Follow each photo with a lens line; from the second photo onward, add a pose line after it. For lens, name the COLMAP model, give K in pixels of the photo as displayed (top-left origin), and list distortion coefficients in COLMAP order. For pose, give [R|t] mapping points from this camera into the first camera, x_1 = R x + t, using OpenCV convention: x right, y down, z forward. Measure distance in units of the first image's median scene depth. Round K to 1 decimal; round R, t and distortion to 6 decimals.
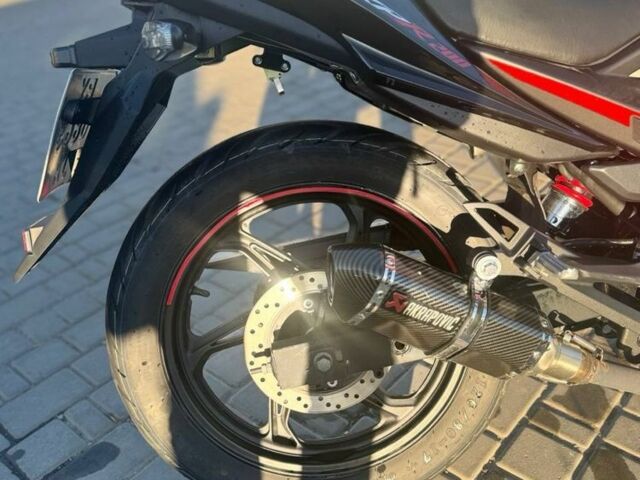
lens RADIAL K [[522.1, 0, 320.0], [0, 522.1, 240.0], [0, 0, 1]] dist [0.053229, -0.006740]
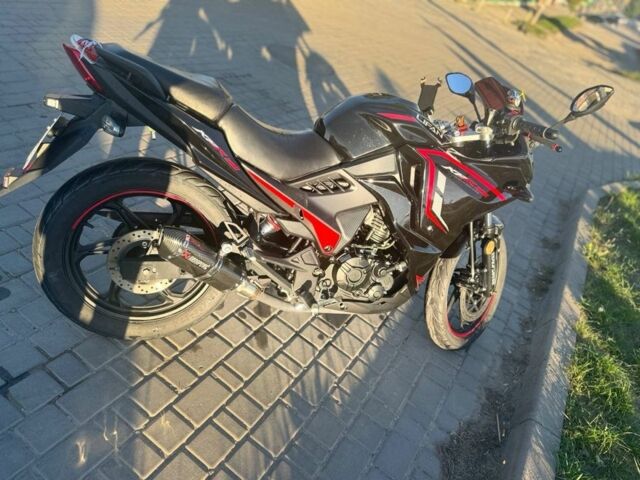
lens RADIAL K [[522.1, 0, 320.0], [0, 522.1, 240.0], [0, 0, 1]] dist [0.053229, -0.006740]
pose [[0.898413, 0.221165, 0.379394, -0.207787], [-0.277800, 0.955321, 0.100941, -0.320586], [-0.340118, -0.196082, 0.919713, -1.269005]]
